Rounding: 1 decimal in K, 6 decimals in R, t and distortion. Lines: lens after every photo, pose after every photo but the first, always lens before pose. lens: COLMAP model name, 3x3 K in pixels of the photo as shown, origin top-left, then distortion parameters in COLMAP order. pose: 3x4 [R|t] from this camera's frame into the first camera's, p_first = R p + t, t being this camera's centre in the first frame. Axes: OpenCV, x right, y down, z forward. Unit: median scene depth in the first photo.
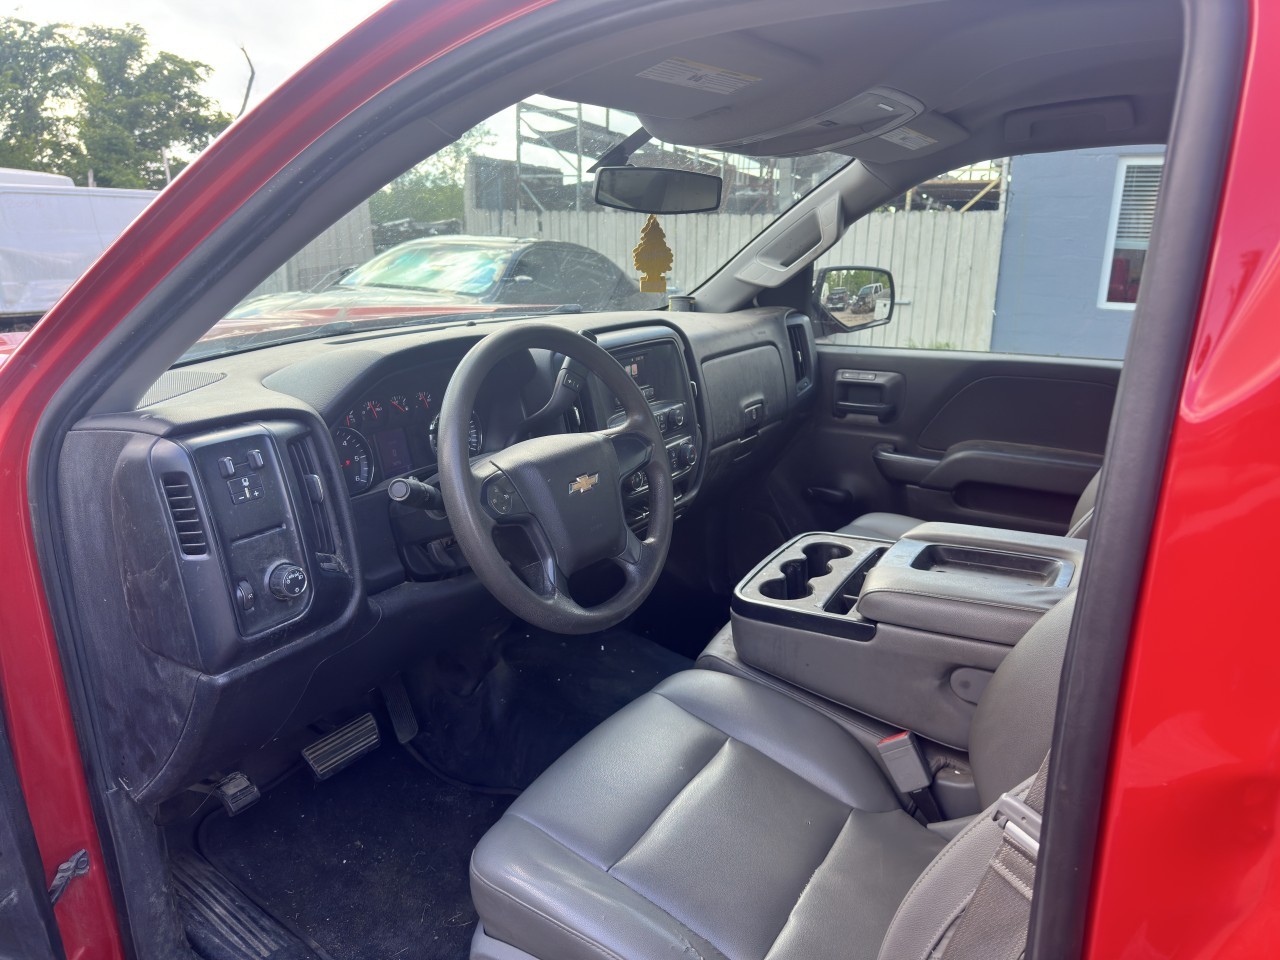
lens RADIAL K [[901.9, 0, 640.3], [0, 901.9, 487.1], [0, 0, 1]] dist [0.027752, -0.040025]
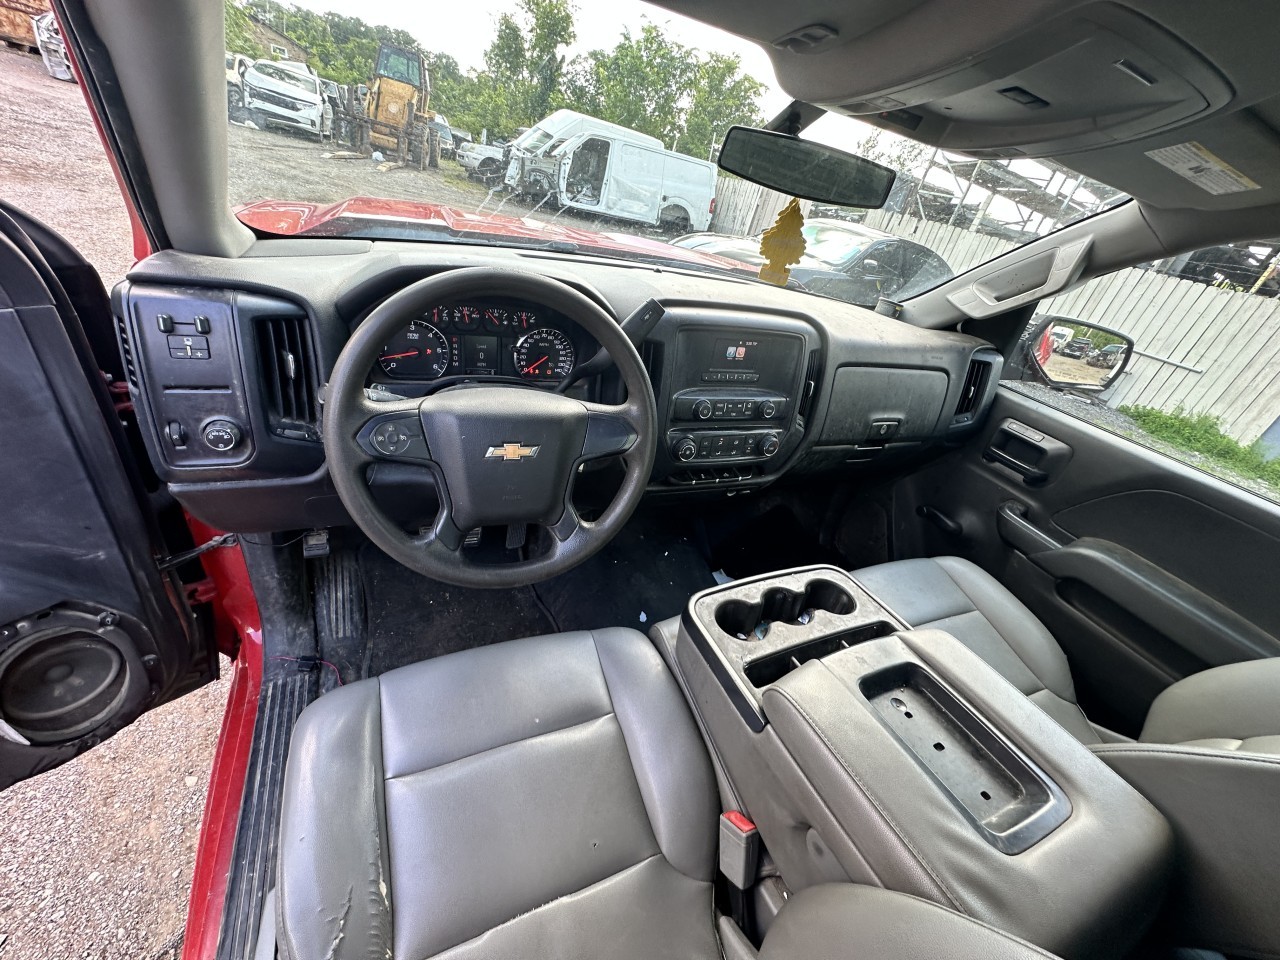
lens RADIAL K [[510.8, 0, 635.2], [0, 510.8, 478.6], [0, 0, 1]] dist [-0.017184, 0.001696]
pose [[0.804755, 0.429184, -0.410085, 0.158202], [-0.333772, 0.898446, 0.285292, -0.099991], [0.490882, -0.092715, 0.866279, 0.325949]]
